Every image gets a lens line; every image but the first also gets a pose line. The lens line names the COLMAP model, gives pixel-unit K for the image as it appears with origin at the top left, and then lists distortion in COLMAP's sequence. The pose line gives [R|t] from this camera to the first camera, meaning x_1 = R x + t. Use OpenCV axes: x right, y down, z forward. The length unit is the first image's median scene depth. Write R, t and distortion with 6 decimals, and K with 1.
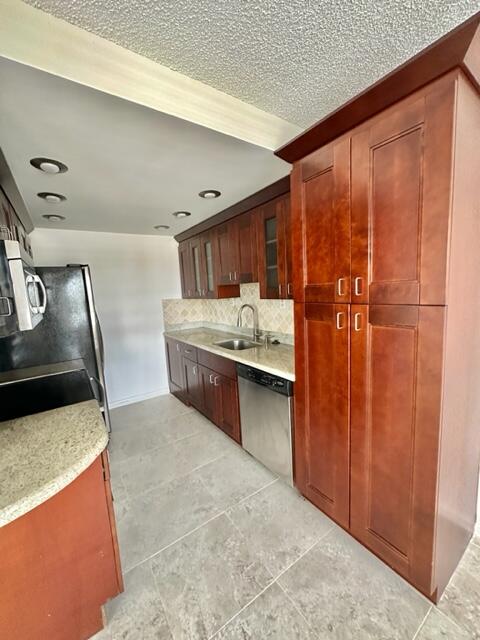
lens RADIAL K [[255.8, 0, 240.0], [0, 255.8, 320.0], [0, 0, 1]] dist [0.000380, -0.000034]
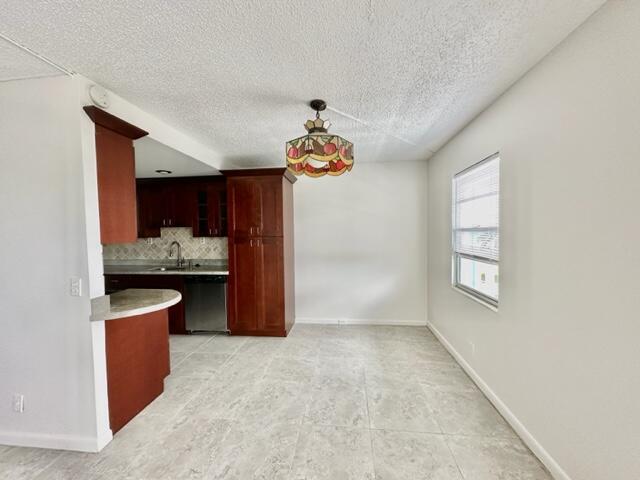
lens RADIAL K [[255.8, 0, 320.0], [0, 255.8, 240.0], [0, 0, 1]] dist [0.000380, -0.000034]
pose [[0.655934, 0.012329, 0.754717, -0.886124], [0.072779, 0.994175, -0.079495, 0.177974], [-0.751301, 0.107071, 0.651216, -0.969175]]
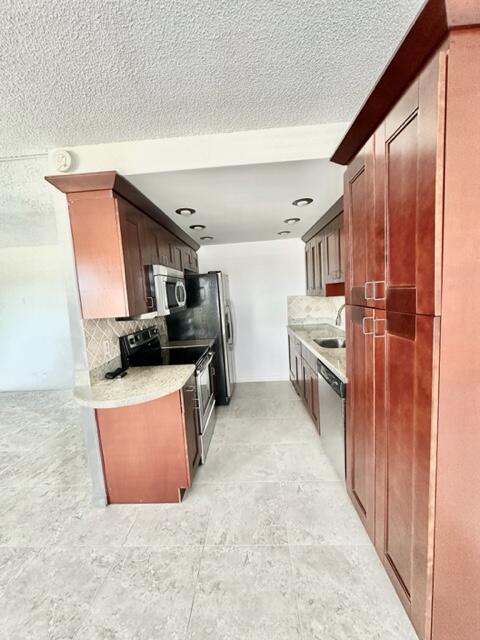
lens RADIAL K [[255.8, 0, 240.0], [0, 255.8, 320.0], [0, 0, 1]] dist [0.000380, -0.000034]
pose [[0.797014, 0.066539, -0.600284, 0.464356], [-0.051511, 0.997780, 0.042207, -0.027443], [0.601760, -0.002718, 0.798672, -0.041311]]
